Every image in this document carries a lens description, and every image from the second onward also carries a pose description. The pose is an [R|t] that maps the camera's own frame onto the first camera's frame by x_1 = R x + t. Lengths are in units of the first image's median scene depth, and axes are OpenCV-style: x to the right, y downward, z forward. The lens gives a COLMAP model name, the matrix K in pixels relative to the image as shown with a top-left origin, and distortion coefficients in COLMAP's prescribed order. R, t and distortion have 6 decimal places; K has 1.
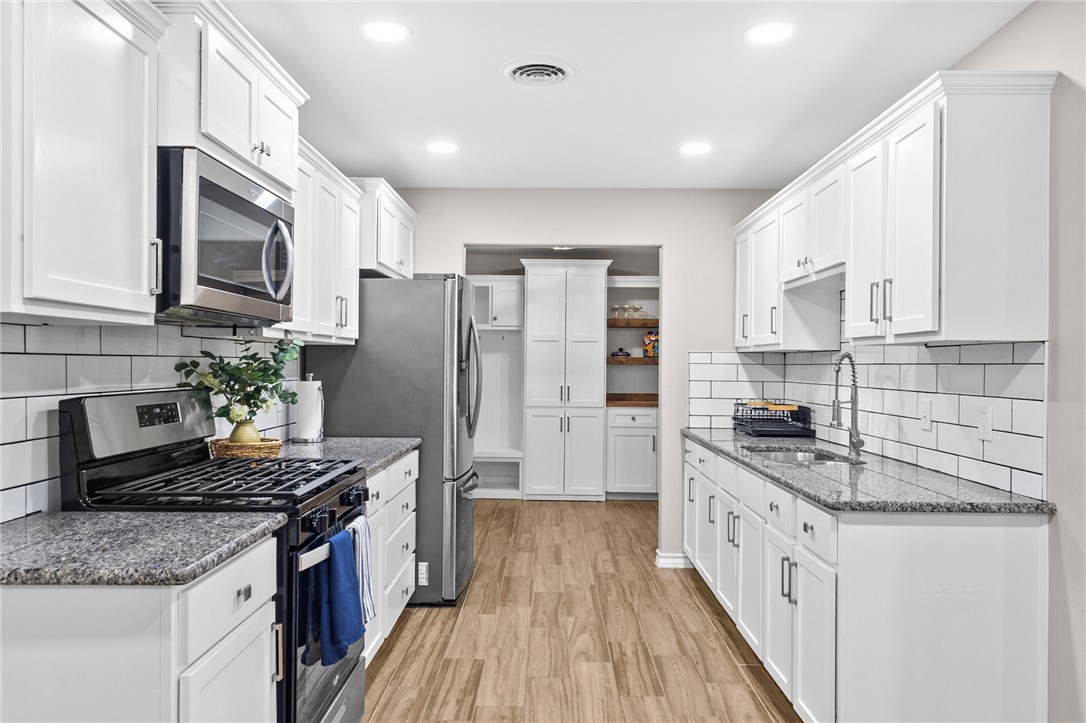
lens RADIAL K [[779.1, 0, 541.4], [0, 779.1, 362.5], [0, 0, 1]] dist [0.014645, 0.002496]
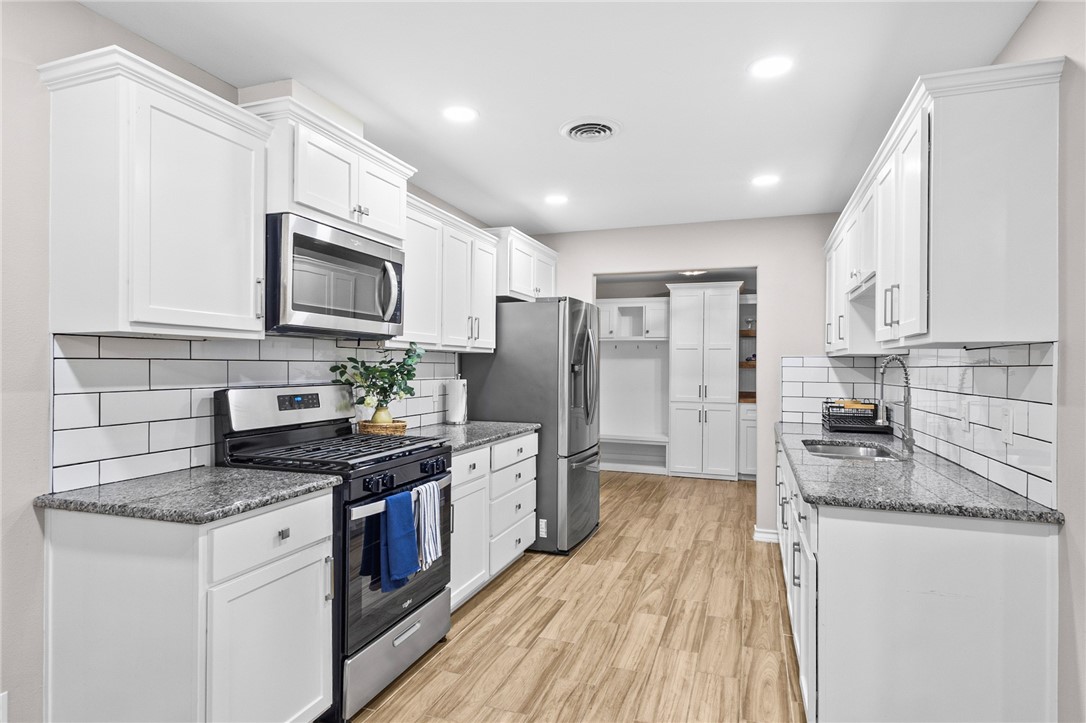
lens RADIAL K [[586.3, 0, 544.0], [0, 586.3, 363.1], [0, 0, 1]] dist [0.016747, -0.002148]
pose [[0.949174, -0.002903, -0.314739, 0.219146], [0.000873, 0.999978, -0.006590, 0.002307], [0.314751, 0.005980, 0.949155, 0.095207]]
